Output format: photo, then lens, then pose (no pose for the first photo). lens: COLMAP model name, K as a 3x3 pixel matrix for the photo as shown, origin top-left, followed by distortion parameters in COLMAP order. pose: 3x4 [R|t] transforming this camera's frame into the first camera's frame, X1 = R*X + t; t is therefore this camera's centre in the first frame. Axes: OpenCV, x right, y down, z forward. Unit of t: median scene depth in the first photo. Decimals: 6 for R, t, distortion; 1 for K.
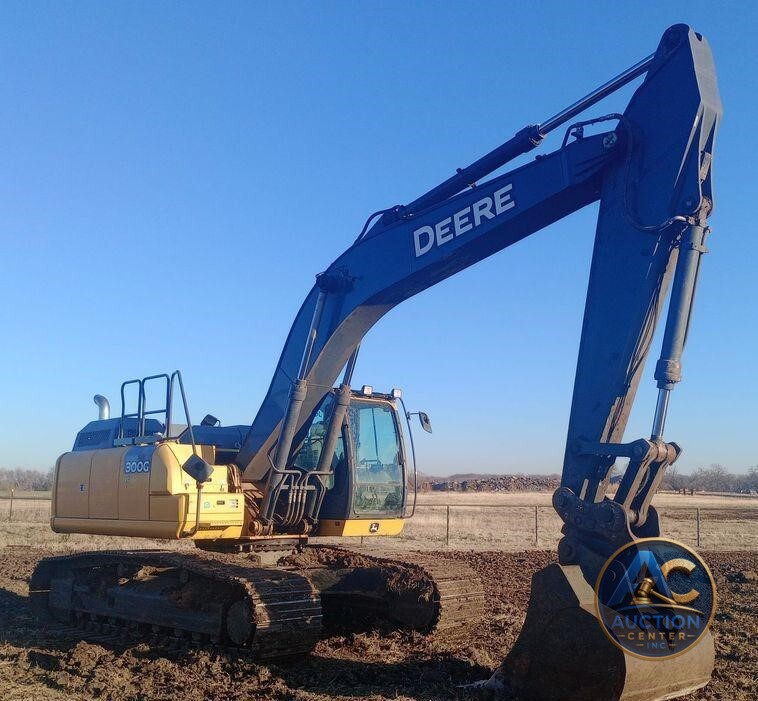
lens RADIAL K [[892.7, 0, 342.4], [0, 892.7, 353.8], [0, 0, 1]] dist [0.076803, 0.017562]
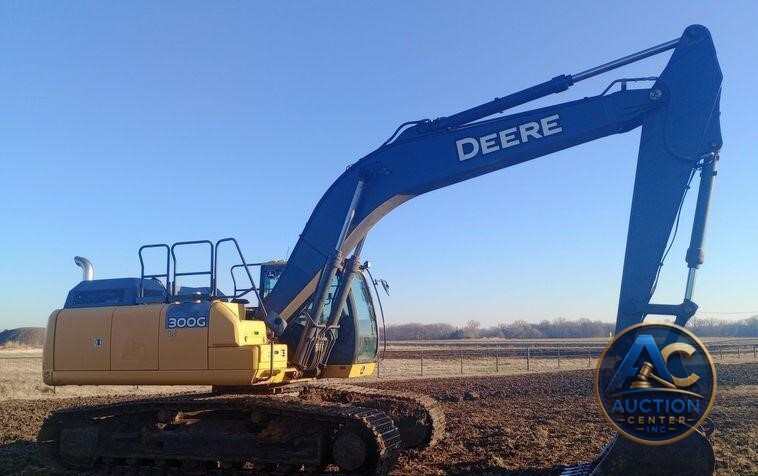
lens RADIAL K [[686.0, 0, 379.0], [0, 686.0, 238.0], [0, 0, 1]] dist [0.065990, -0.012500]
pose [[0.907091, 0.050053, 0.417948, -0.387079], [-0.050427, 0.998676, -0.010158, 0.018140], [-0.417903, -0.011862, 0.908414, 0.121938]]
